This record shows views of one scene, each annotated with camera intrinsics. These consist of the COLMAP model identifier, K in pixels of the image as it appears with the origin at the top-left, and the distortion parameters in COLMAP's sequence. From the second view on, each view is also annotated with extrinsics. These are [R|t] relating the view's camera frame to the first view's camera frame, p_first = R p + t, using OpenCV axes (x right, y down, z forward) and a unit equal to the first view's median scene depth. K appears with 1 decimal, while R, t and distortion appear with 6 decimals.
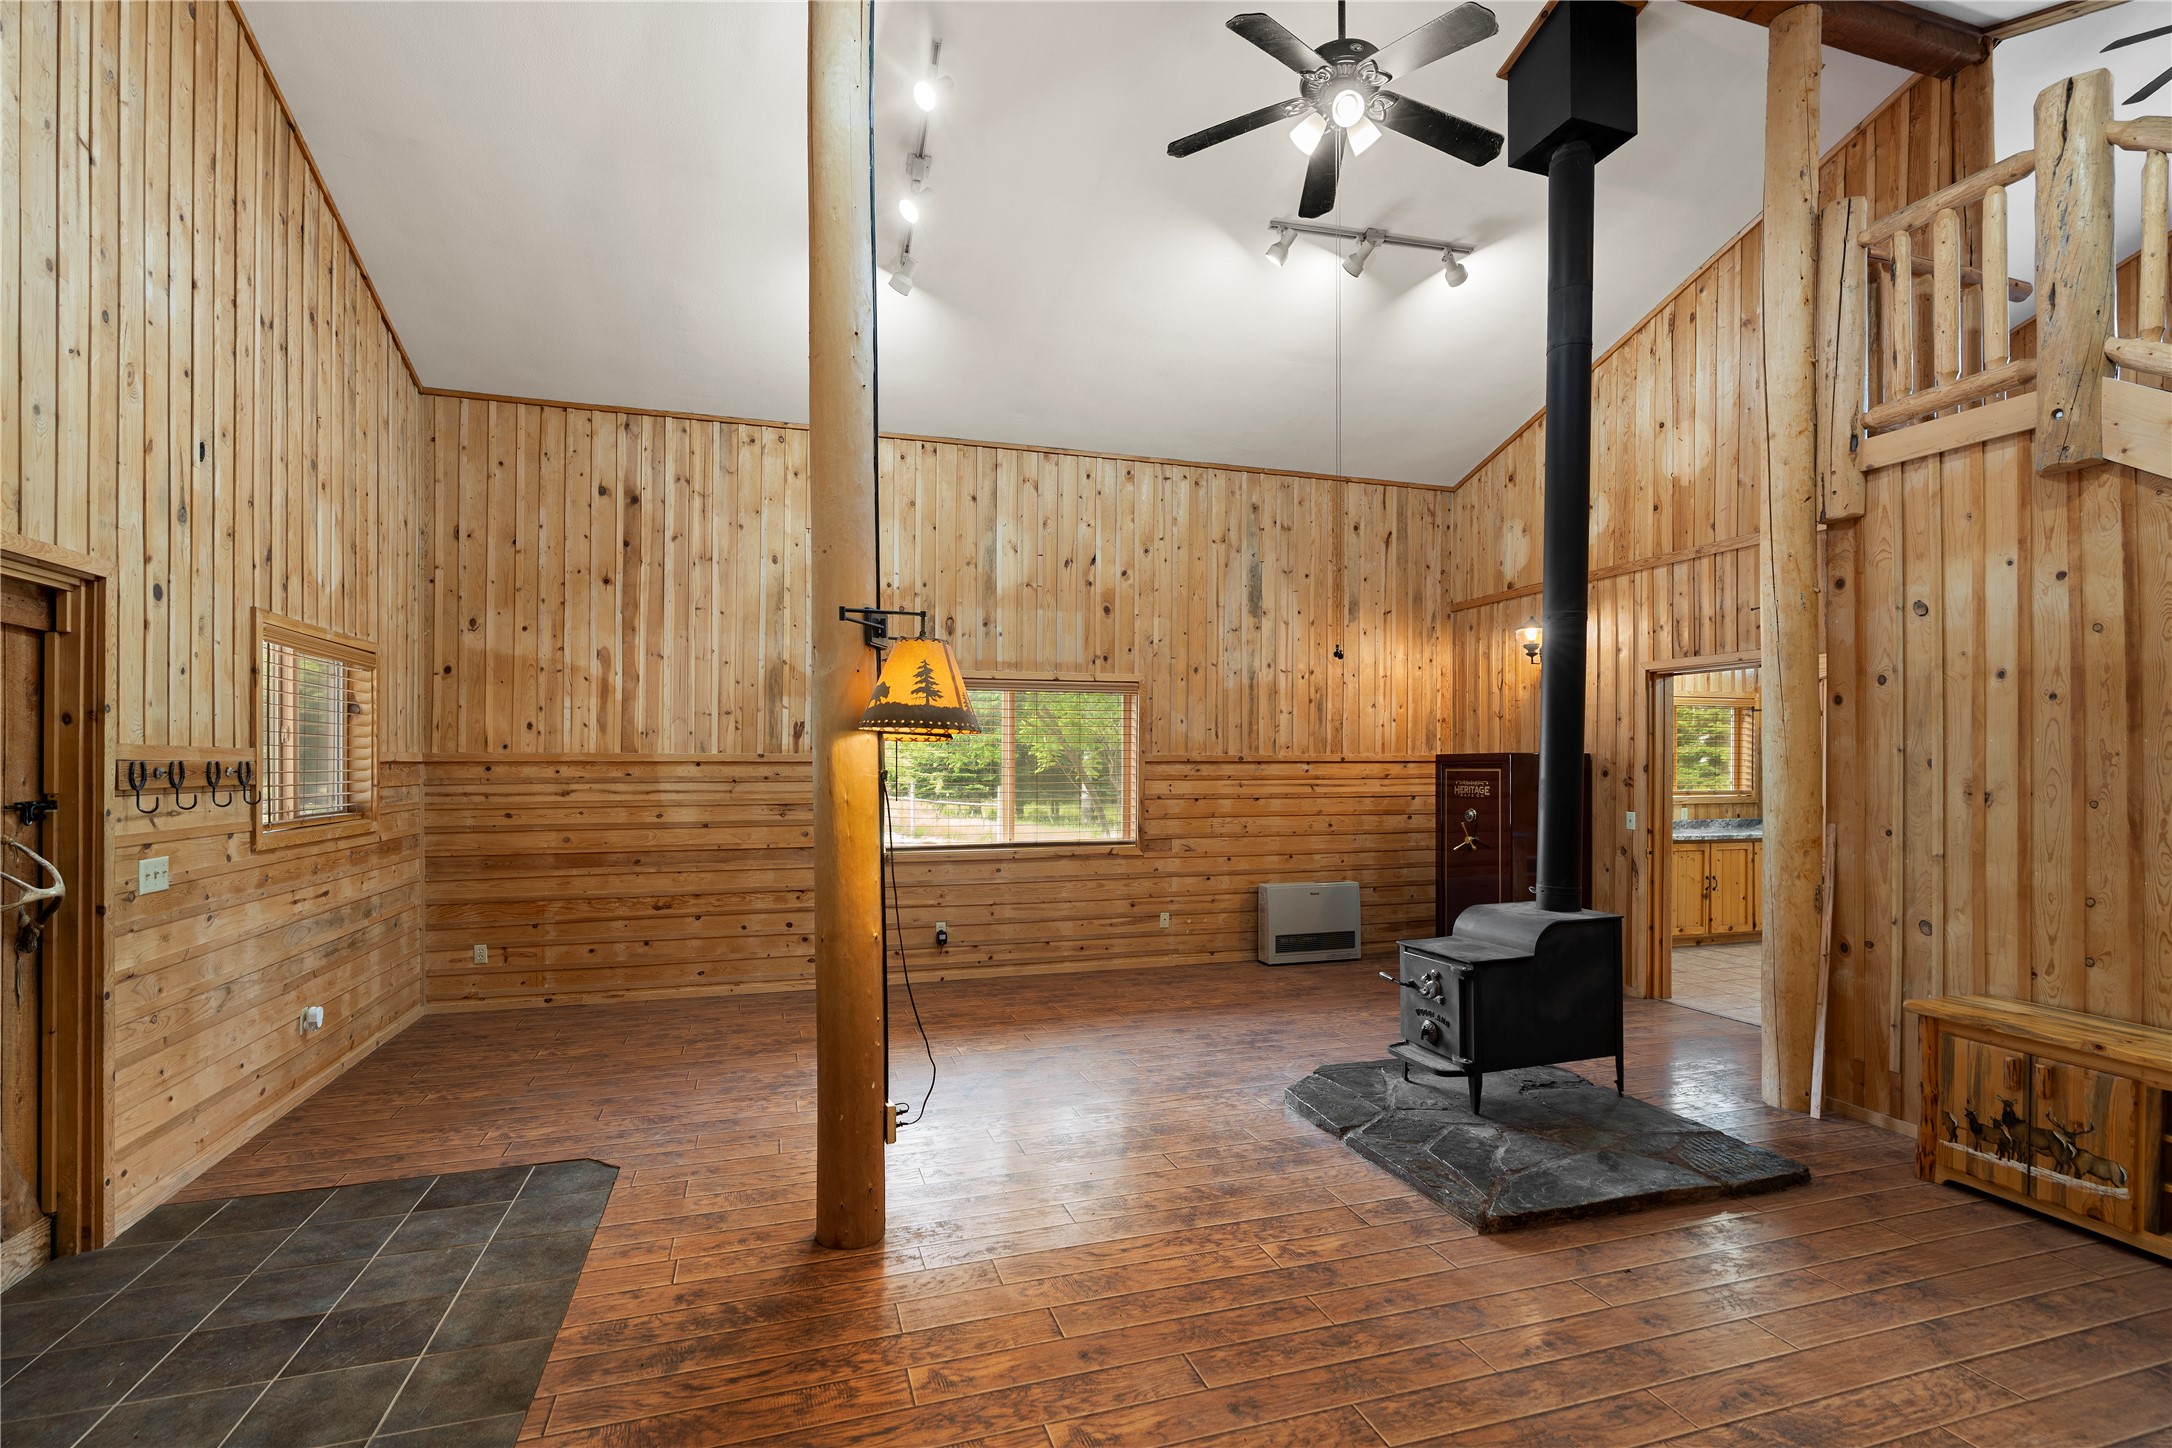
lens RADIAL K [[978.3, 0, 1069.6], [0, 978.3, 763.5], [0, 0, 1]] dist [-0.010788, 0.003893]
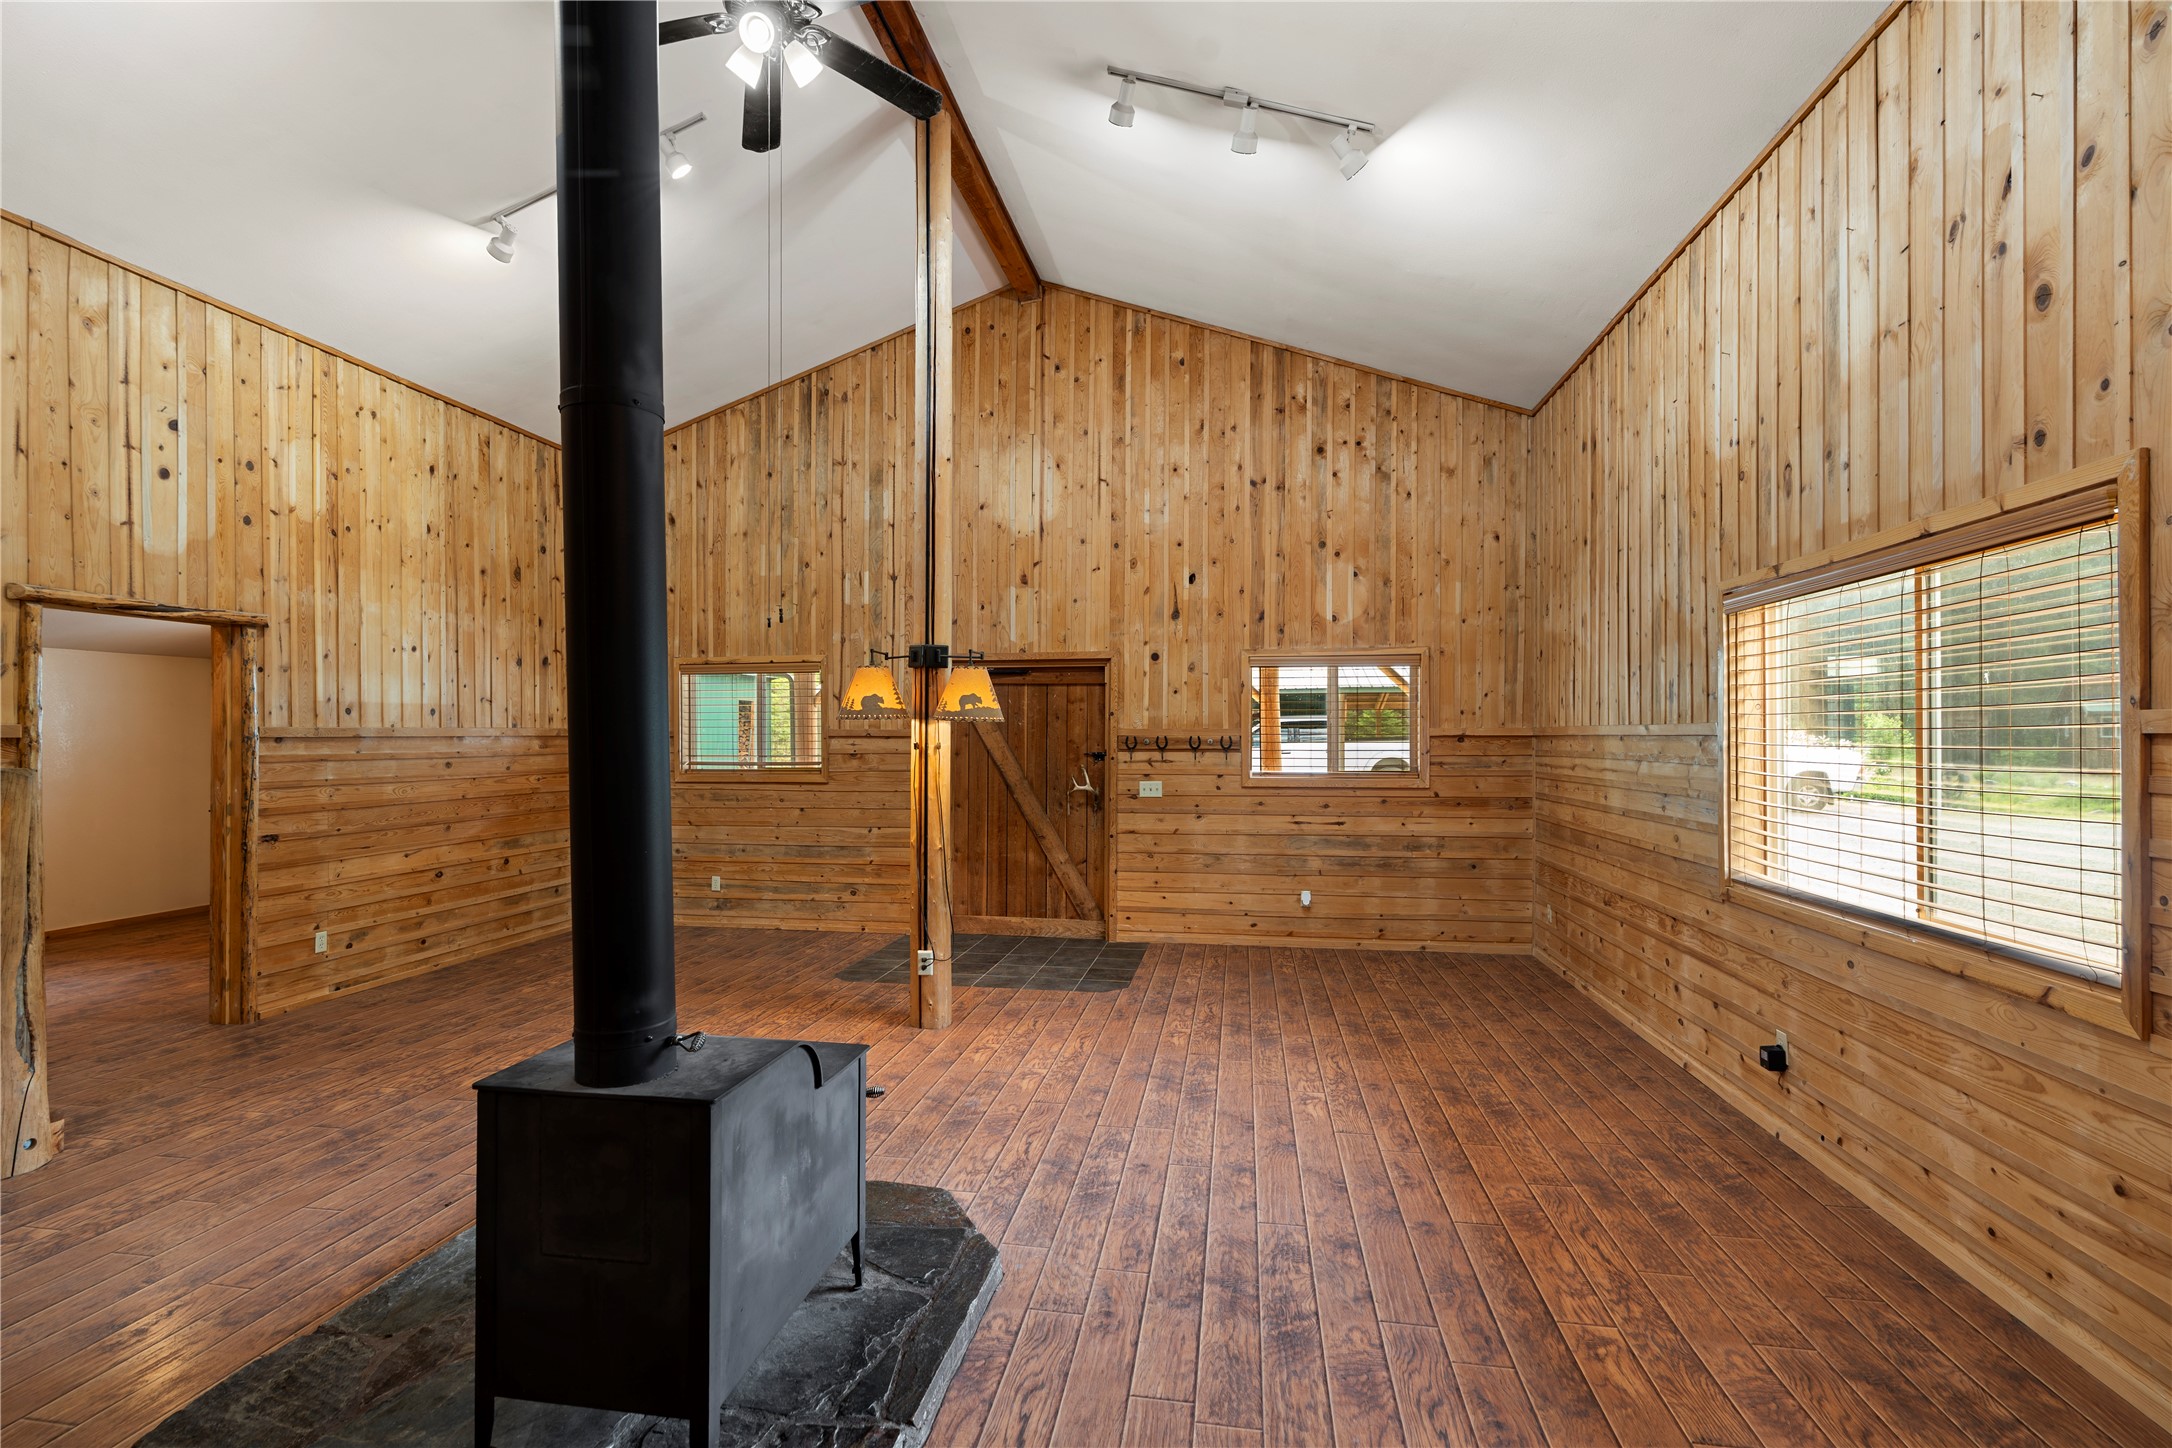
lens RADIAL K [[978.3, 0, 1089.7], [0, 978.3, 729.5], [0, 0, 1]] dist [-0.010788, 0.003893]
pose [[-0.433165, -0.003700, -0.901307, 0.654676], [0.001611, 0.999987, -0.004879, -0.004534], [0.901313, -0.003565, -0.433153, 1.111258]]
